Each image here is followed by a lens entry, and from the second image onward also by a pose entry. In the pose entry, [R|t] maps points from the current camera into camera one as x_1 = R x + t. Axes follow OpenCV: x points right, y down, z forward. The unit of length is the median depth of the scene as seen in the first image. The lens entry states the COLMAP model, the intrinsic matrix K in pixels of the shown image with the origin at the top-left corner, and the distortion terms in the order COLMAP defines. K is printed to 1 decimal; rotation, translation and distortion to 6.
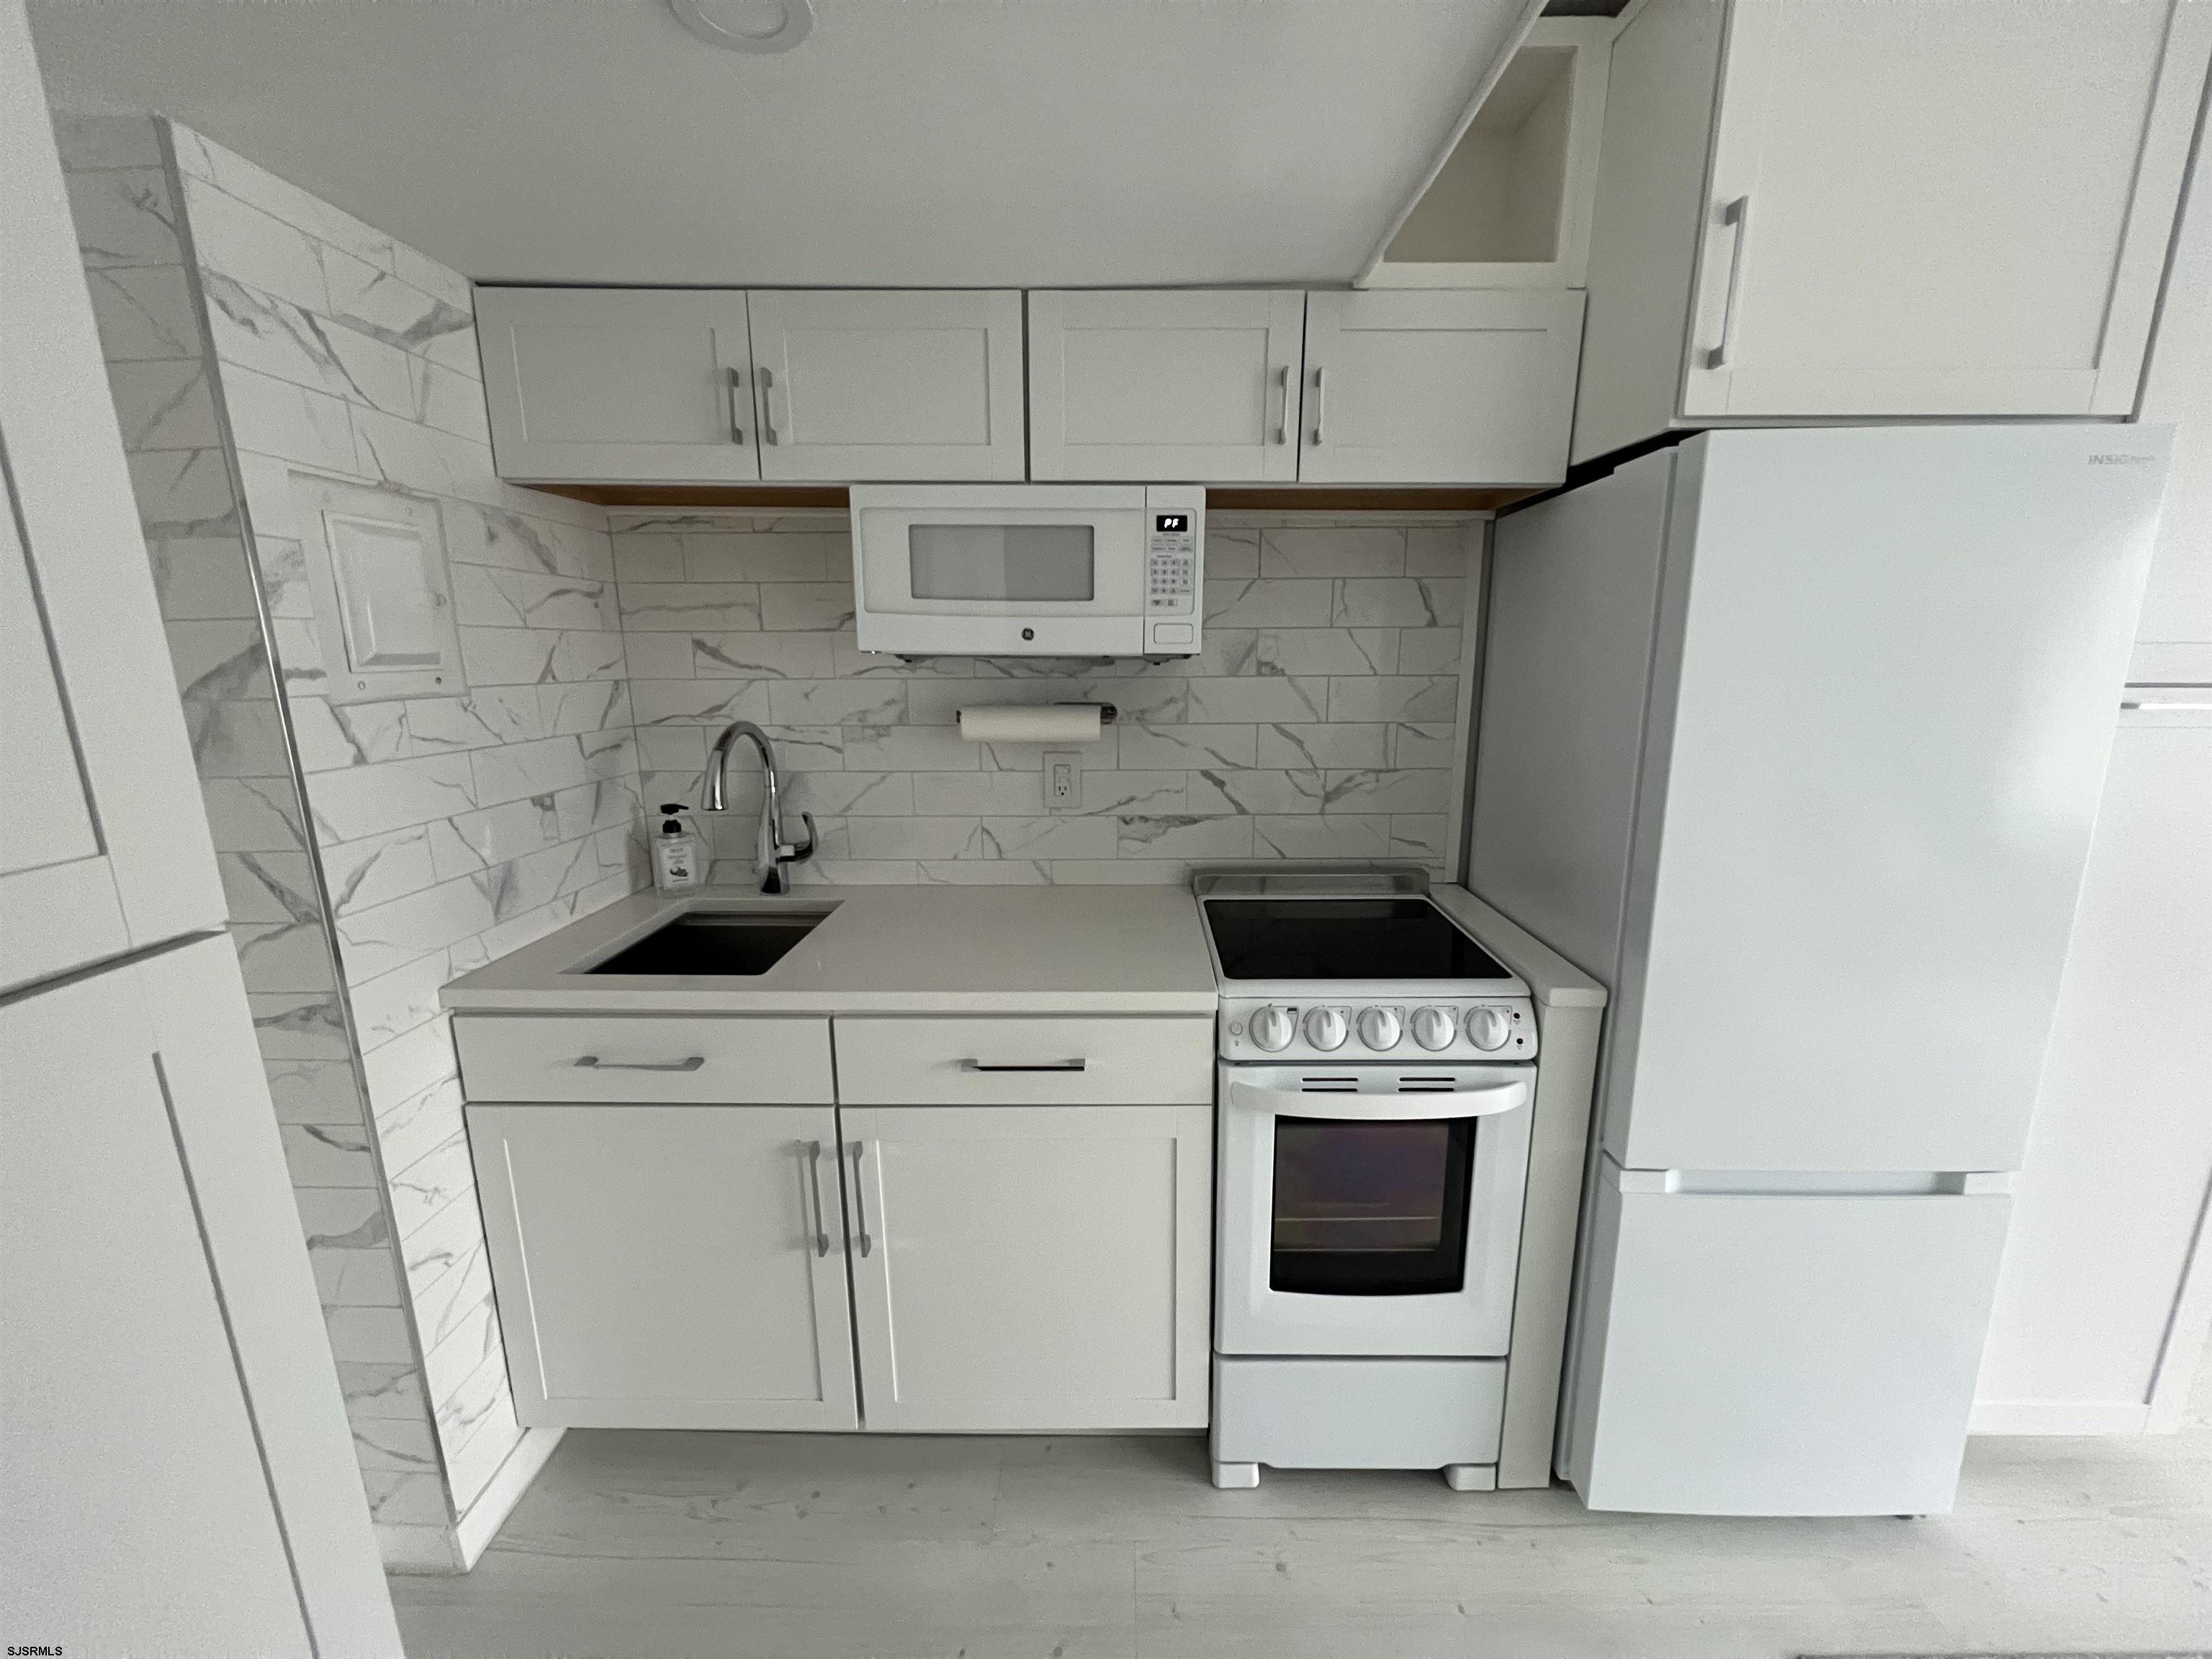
lens RADIAL K [[876.4, 0, 1113.0], [0, 876.4, 830.7], [0, 0, 1]] dist [-0.006642, -0.000208]
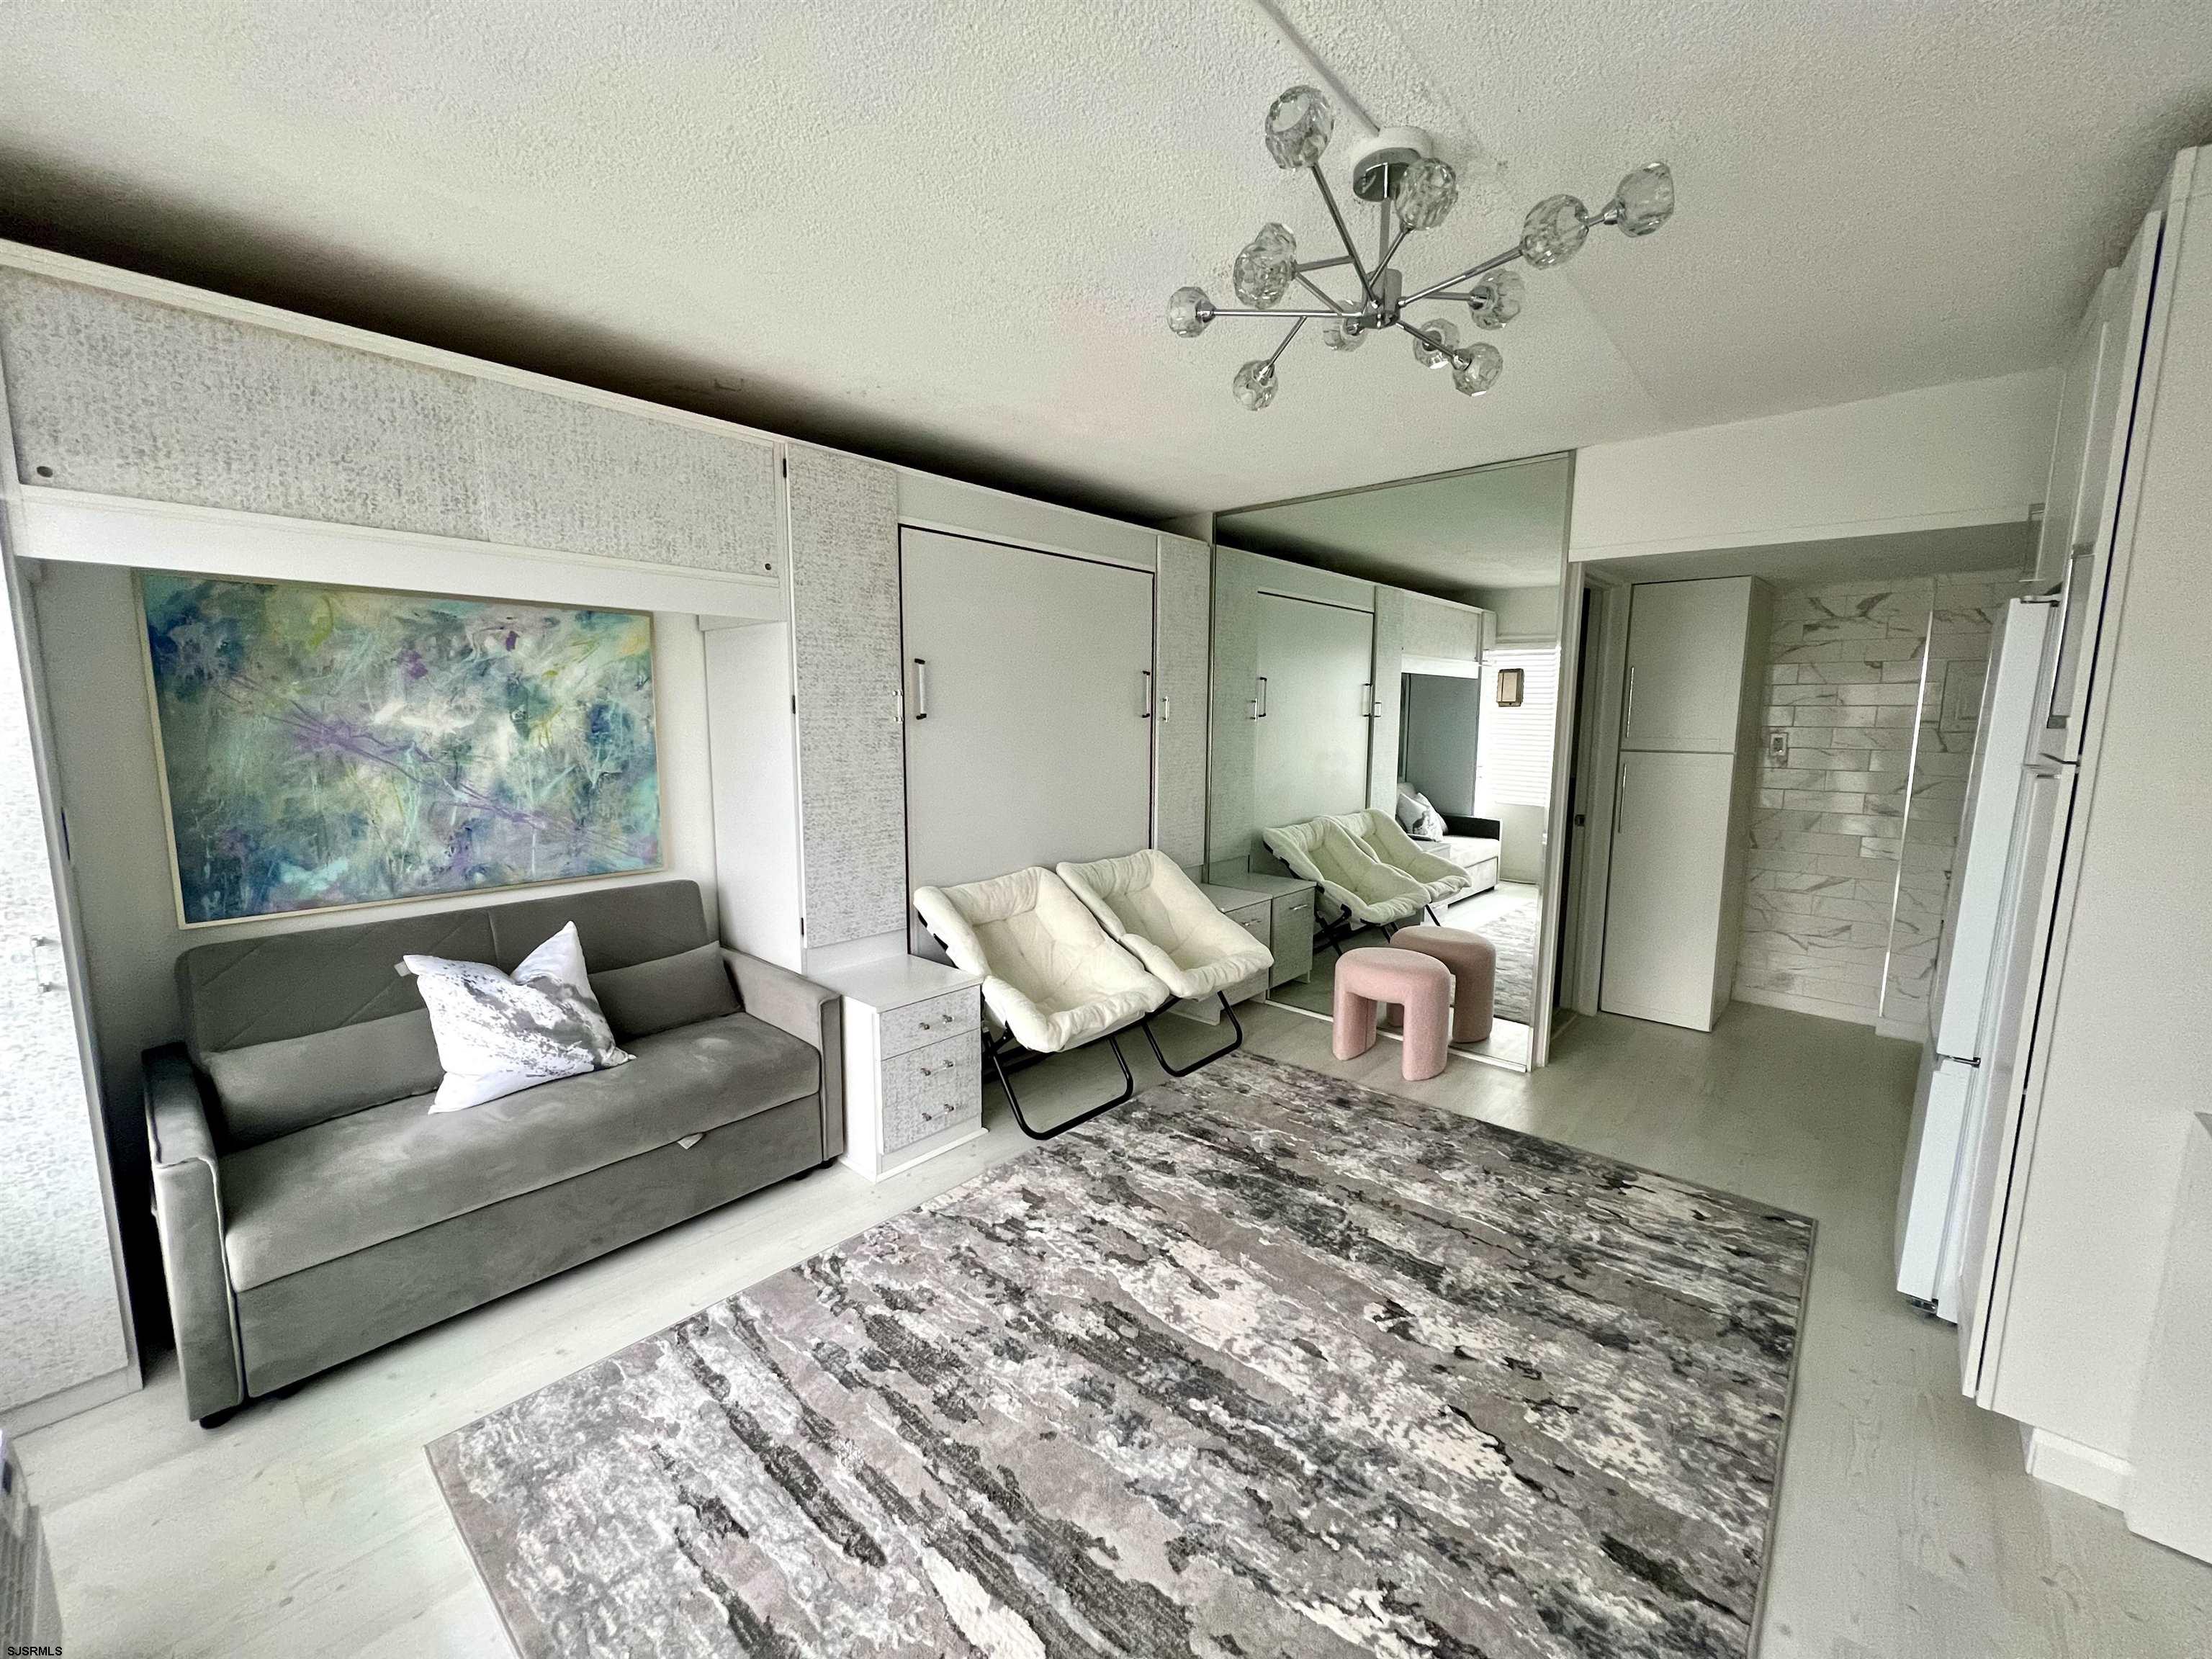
lens RADIAL K [[876.4, 0, 1110.2], [0, 876.4, 825.0], [0, 0, 1]] dist [-0.006642, -0.000208]
pose [[-0.660438, 0.104037, -0.743638, 2.762731], [-0.153295, 0.950816, 0.269166, -0.168823], [0.735066, 0.291764, -0.612006, 0.656120]]
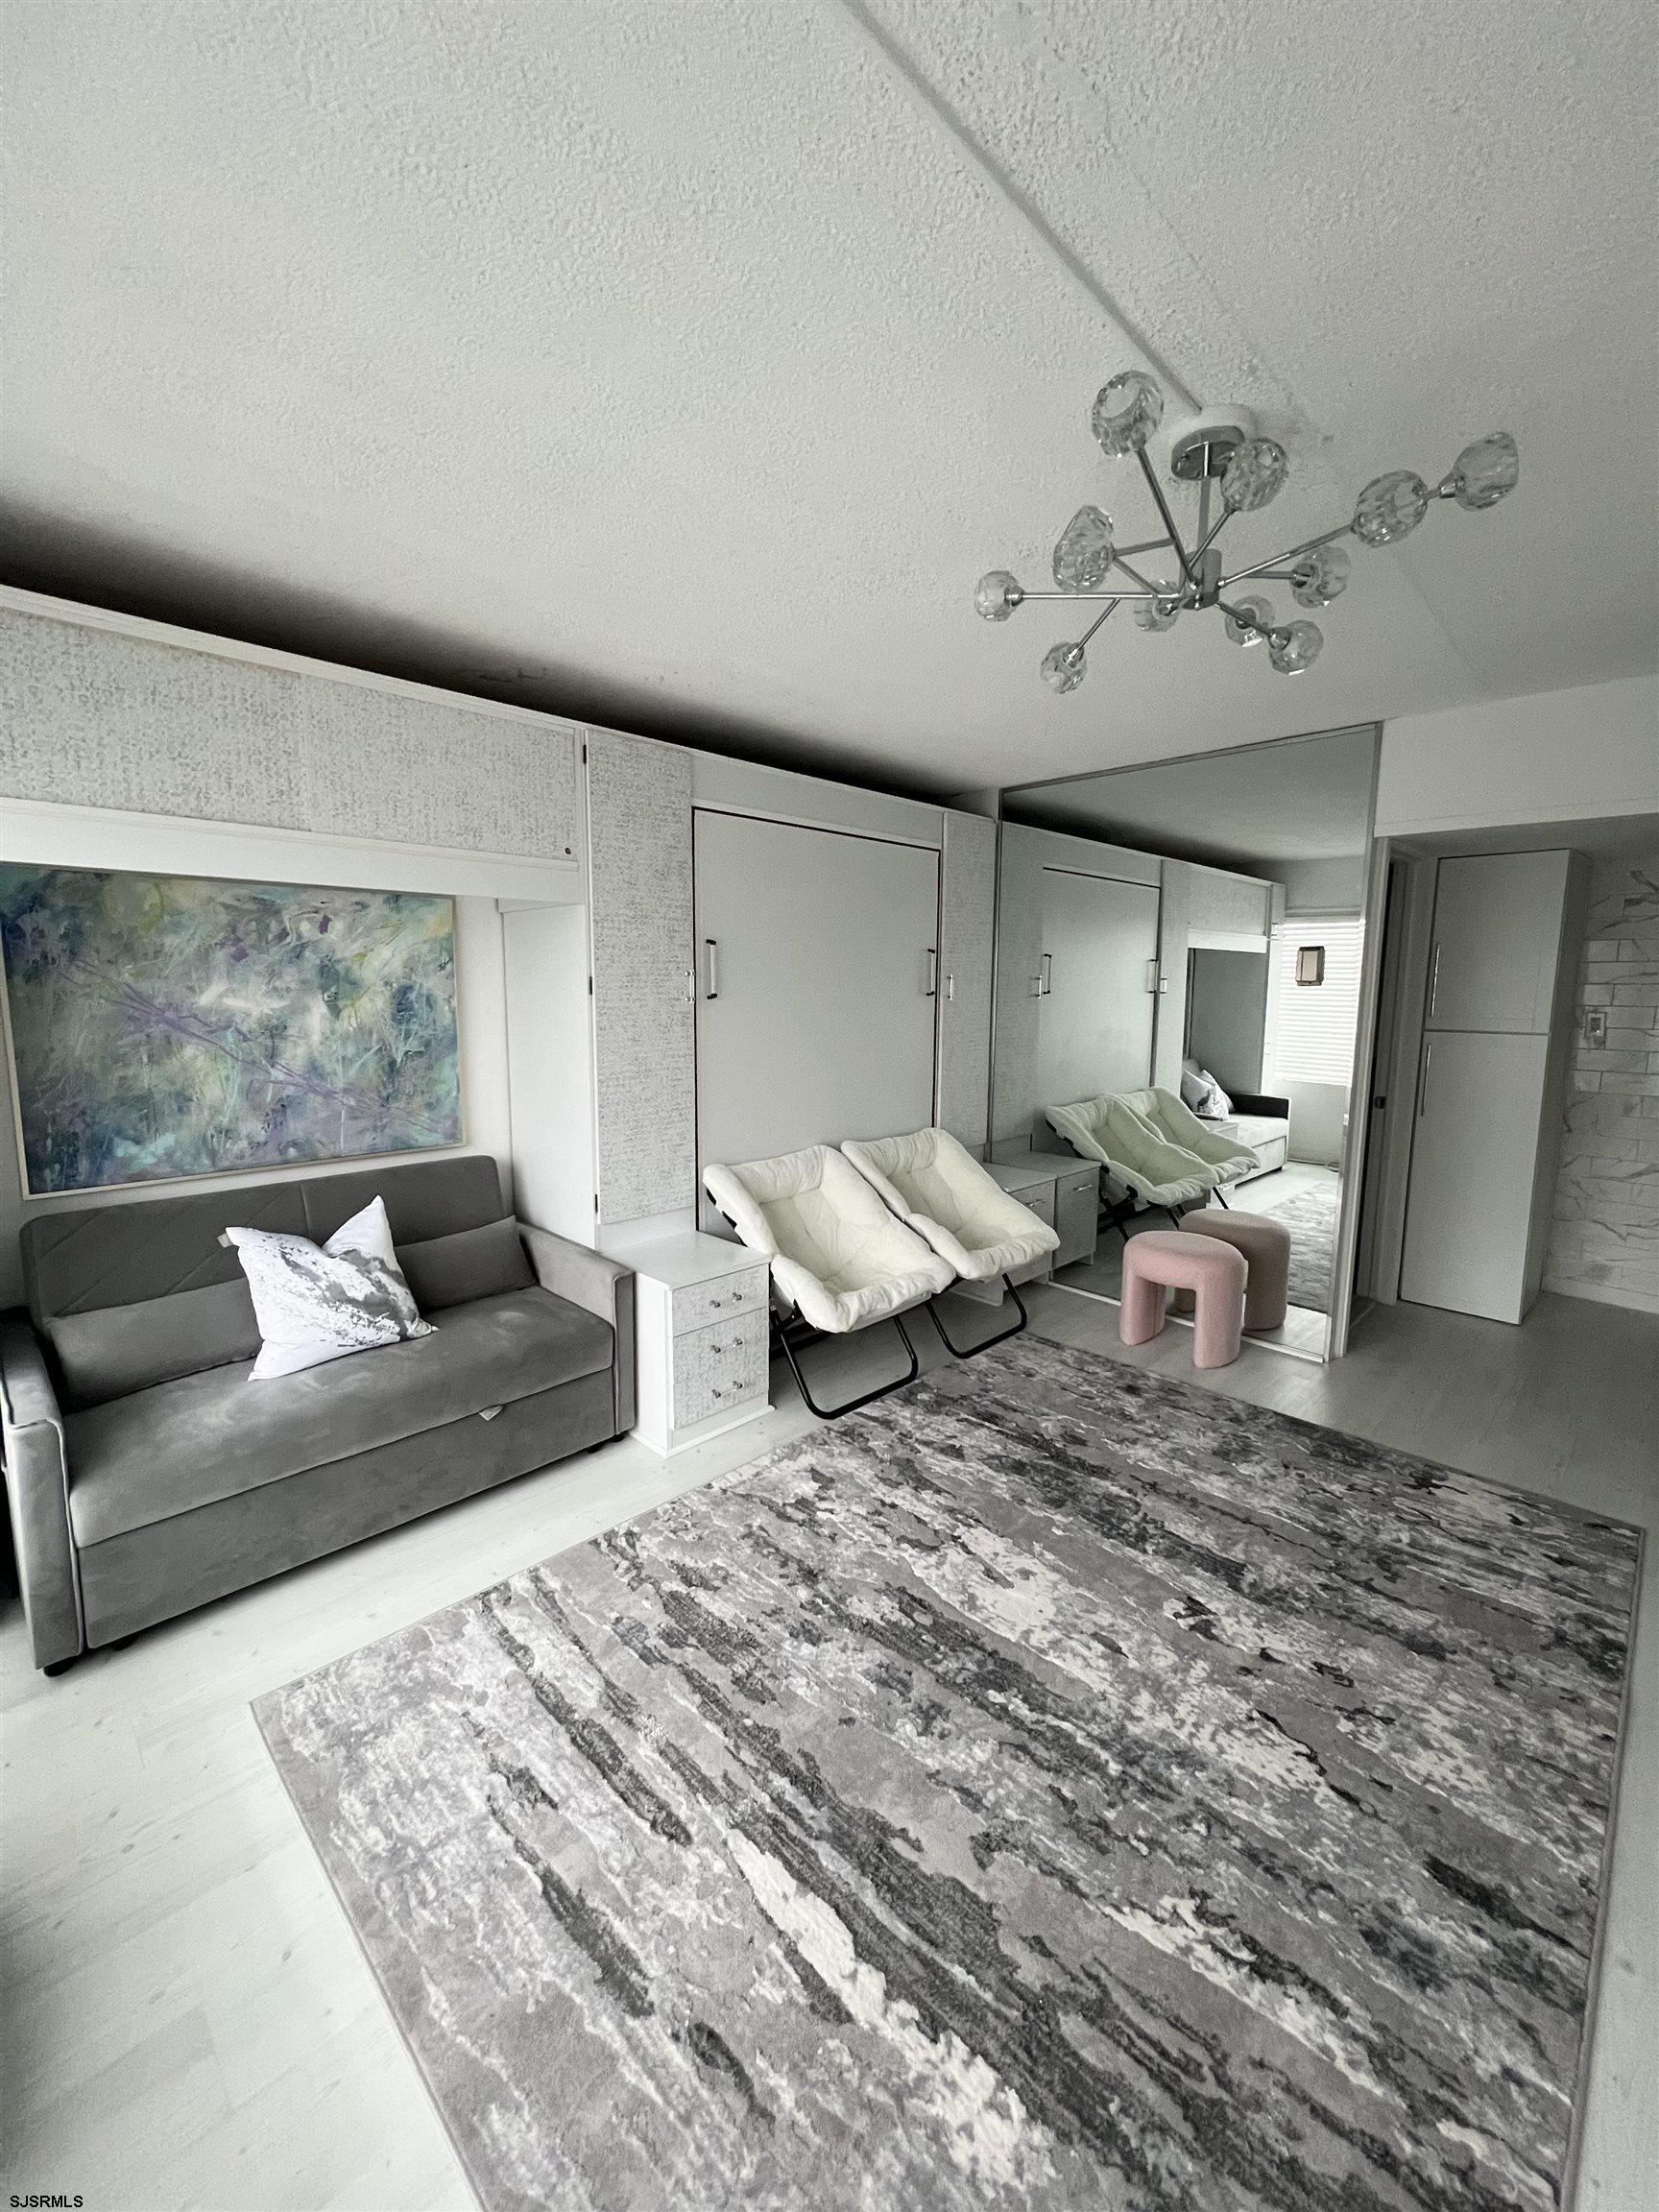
lens RADIAL K [[876.4, 0, 825.6], [0, 876.4, 1094.7], [0, 0, 1]] dist [-0.006642, -0.000208]
pose [[-0.703961, 0.097412, -0.703526, 2.795732], [-0.144719, 0.950095, 0.276362, -0.181422], [0.695338, 0.296362, -0.654733, 0.614298]]
